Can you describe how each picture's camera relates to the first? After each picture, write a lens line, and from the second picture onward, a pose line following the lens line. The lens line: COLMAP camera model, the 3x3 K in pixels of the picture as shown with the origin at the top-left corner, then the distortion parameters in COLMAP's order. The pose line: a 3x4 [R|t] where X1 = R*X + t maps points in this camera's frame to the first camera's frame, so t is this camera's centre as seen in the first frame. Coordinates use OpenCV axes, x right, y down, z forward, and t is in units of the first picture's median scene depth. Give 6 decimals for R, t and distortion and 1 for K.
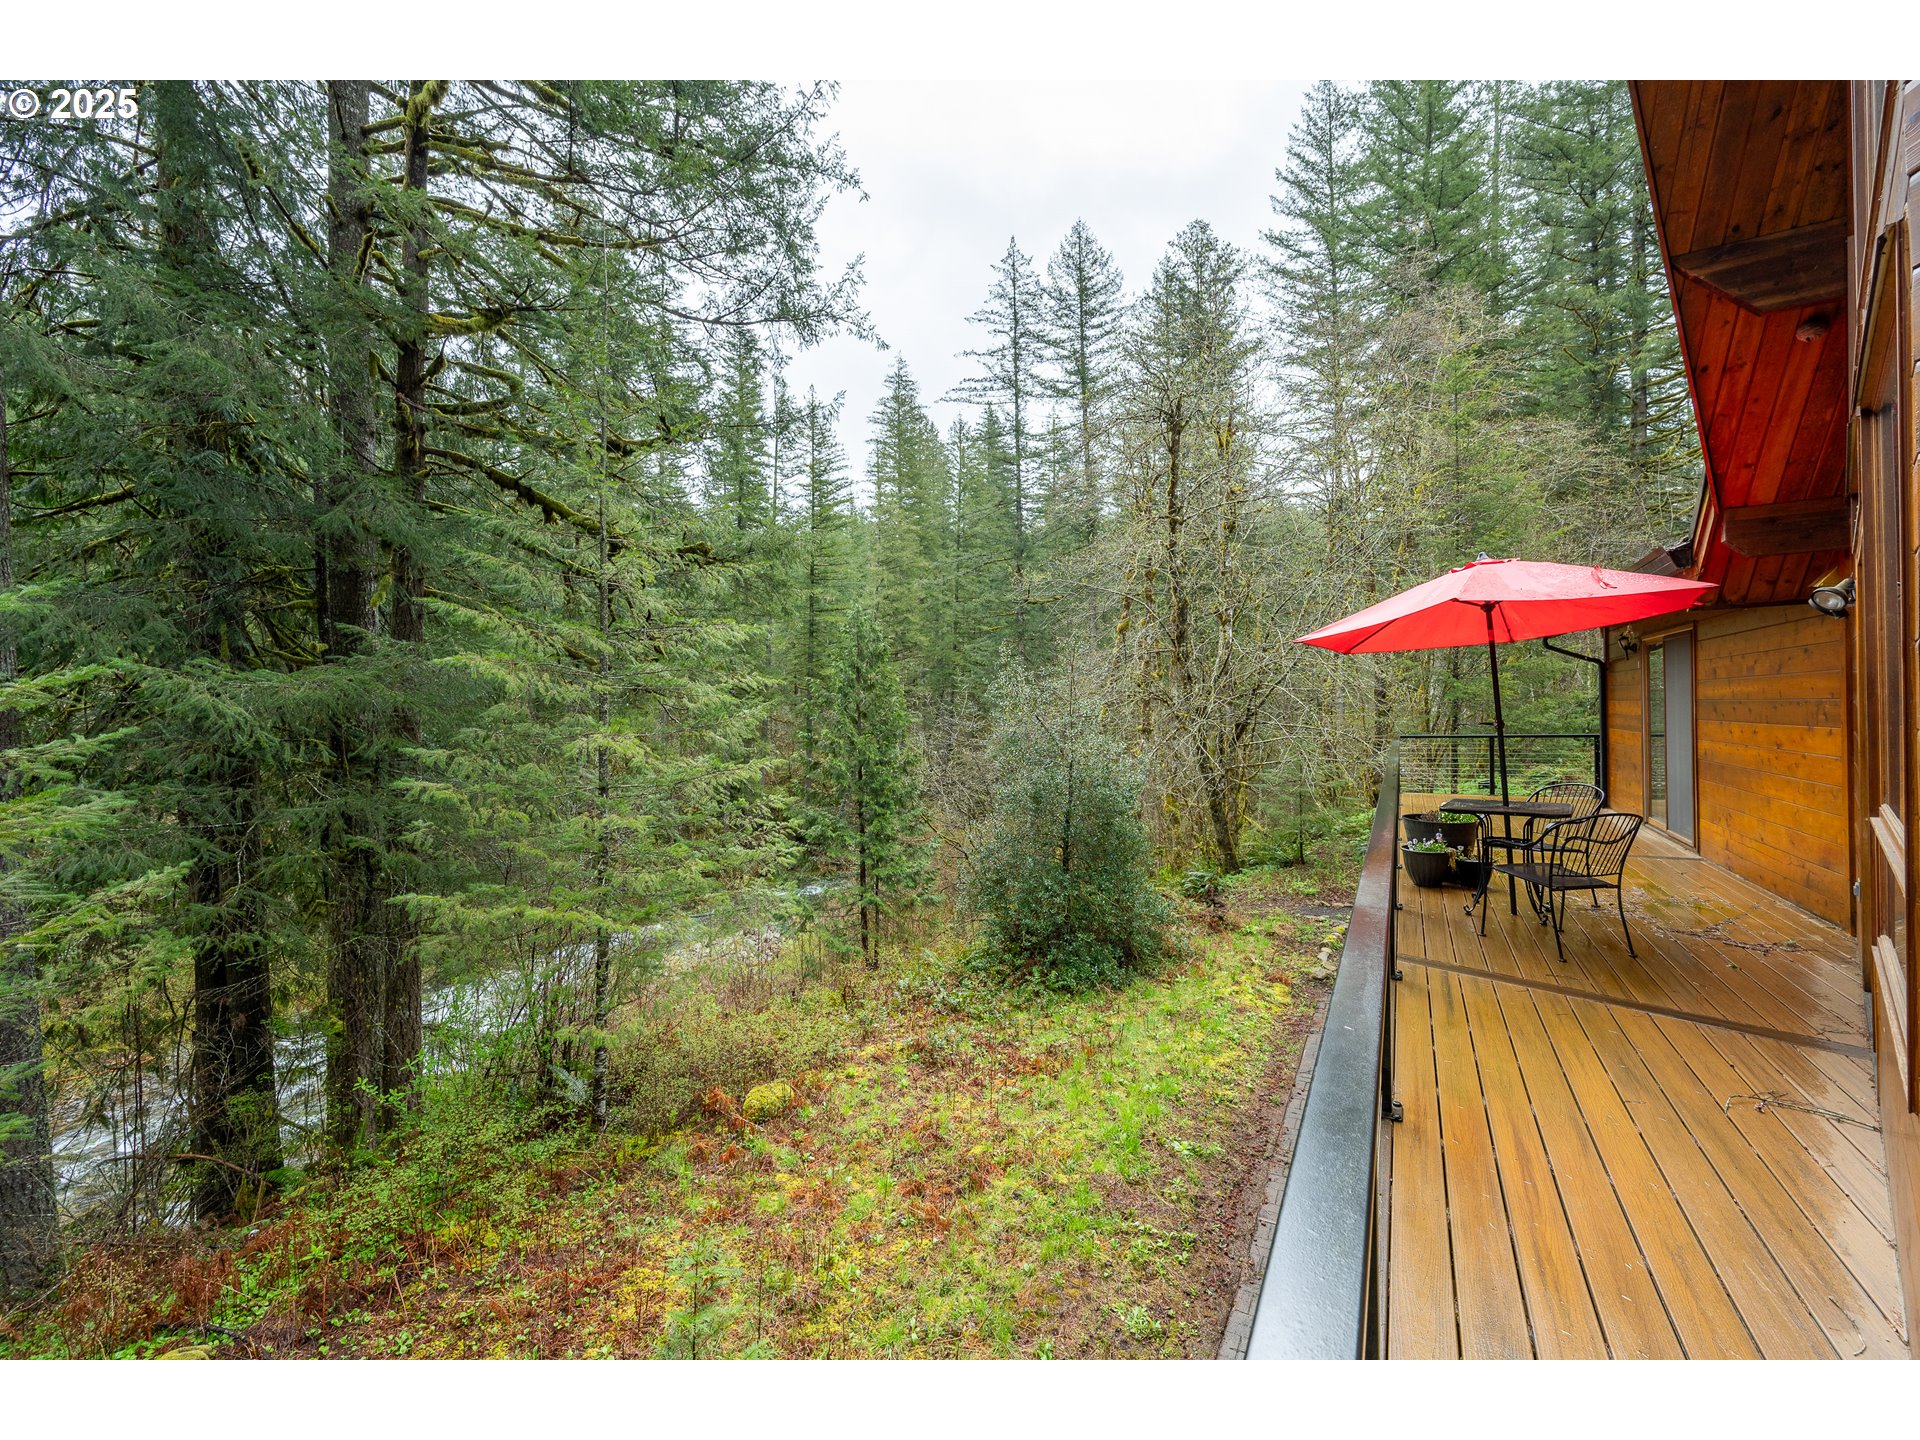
lens RADIAL K [[774.8, 0, 967.7], [0, 774.8, 703.4], [0, 0, 1]] dist [-0.001470, 0.000010]
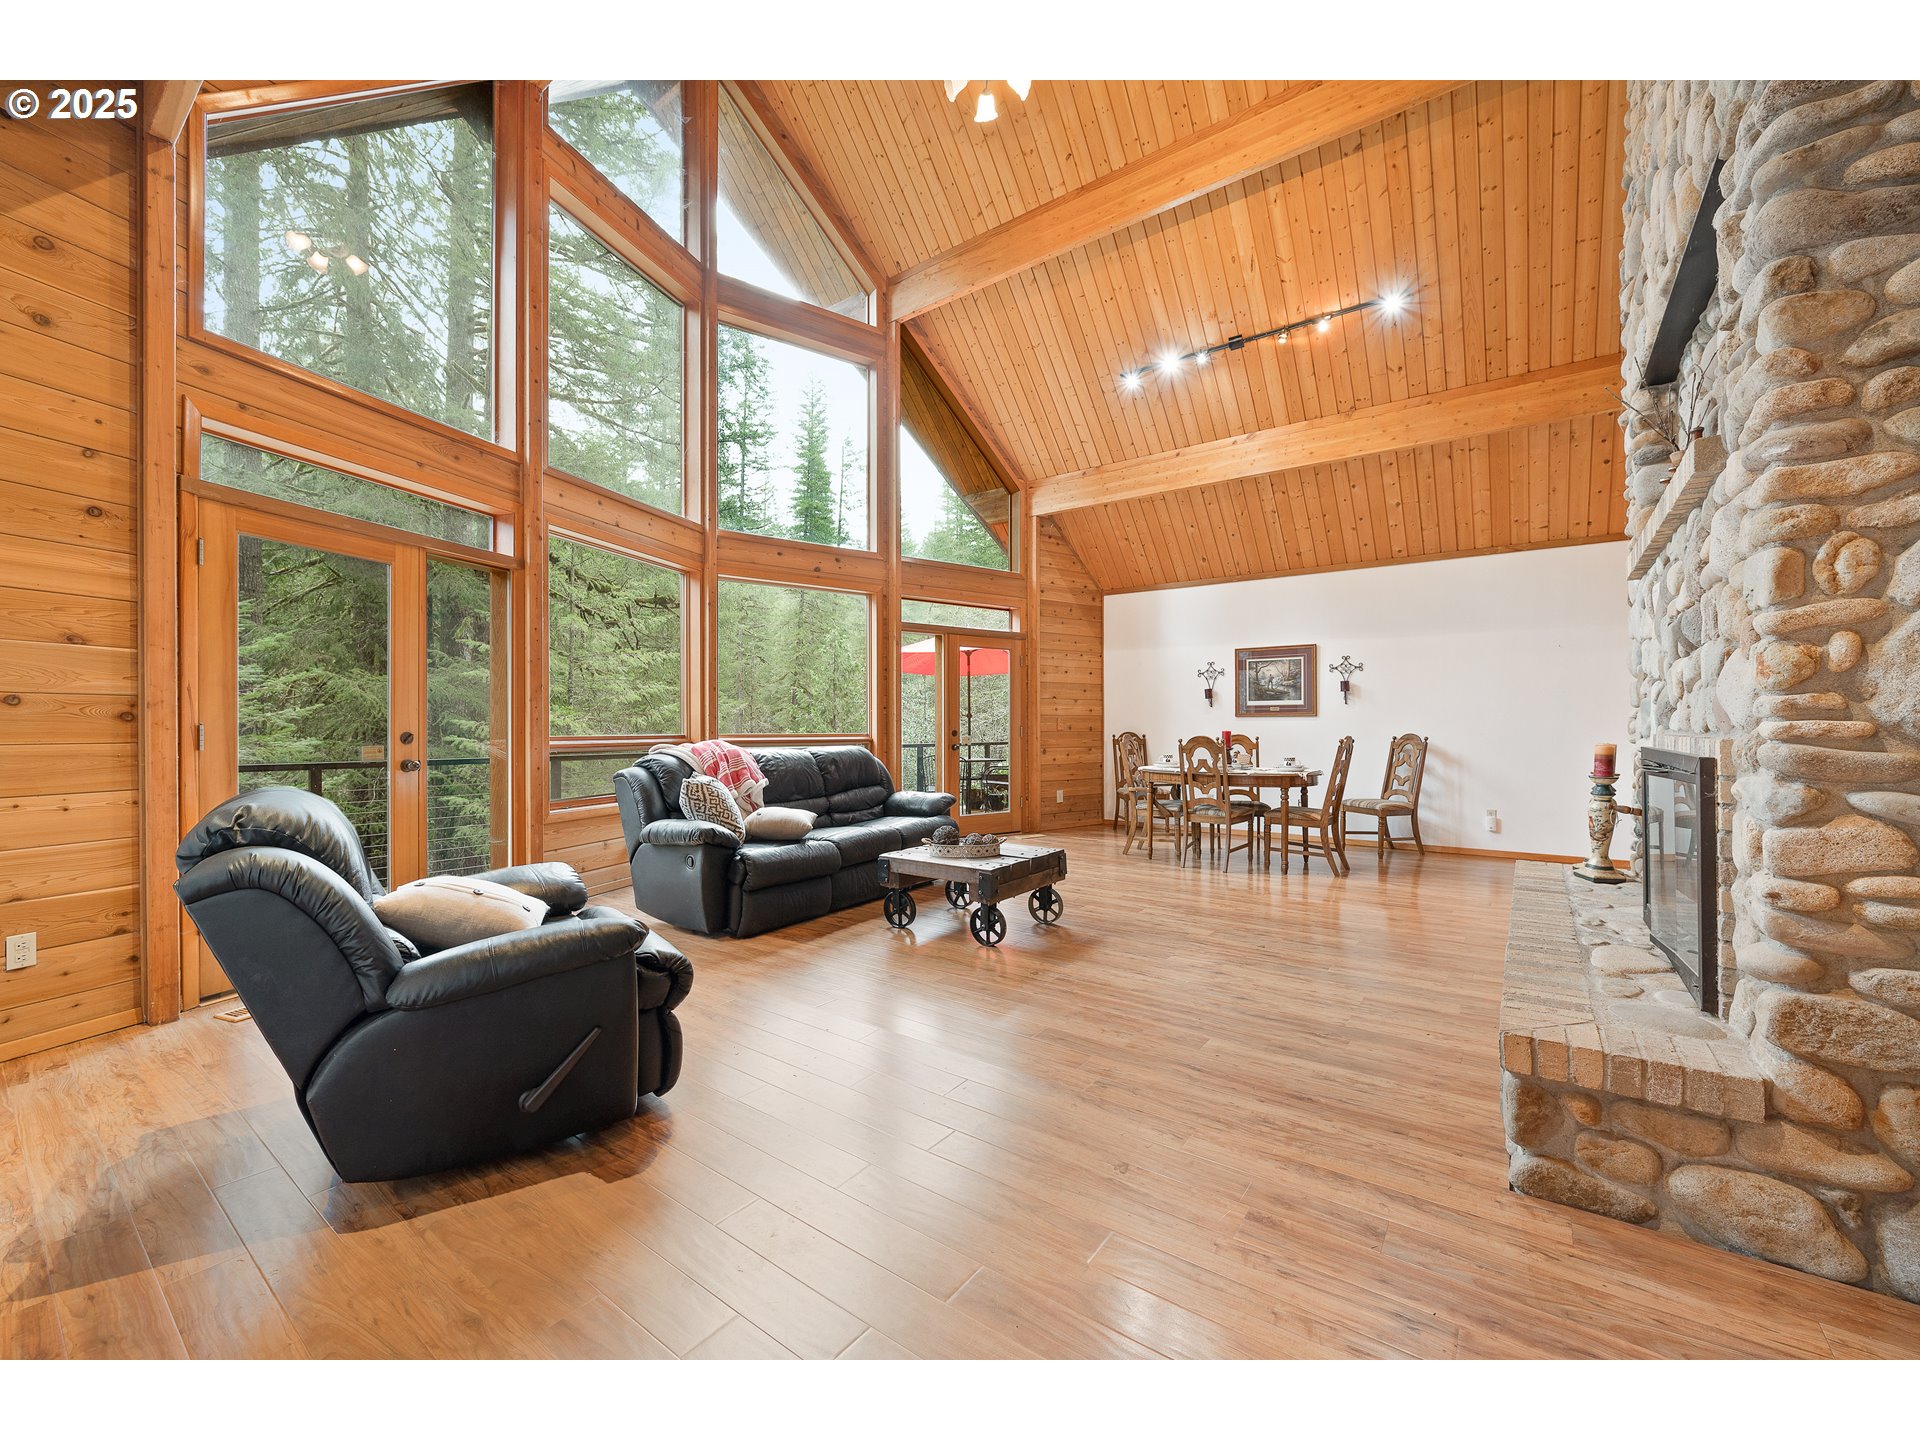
lens RADIAL K [[772.0, 0, 960.0], [0, 772.0, 720.0], [0, 0, 1]] dist [-0.001883, -0.000126]
pose [[0.991154, 0.026693, -0.130005, 0.660045], [-0.027546, 0.999609, -0.004769, 0.032703], [0.129827, 0.008308, 0.991502, -0.616959]]
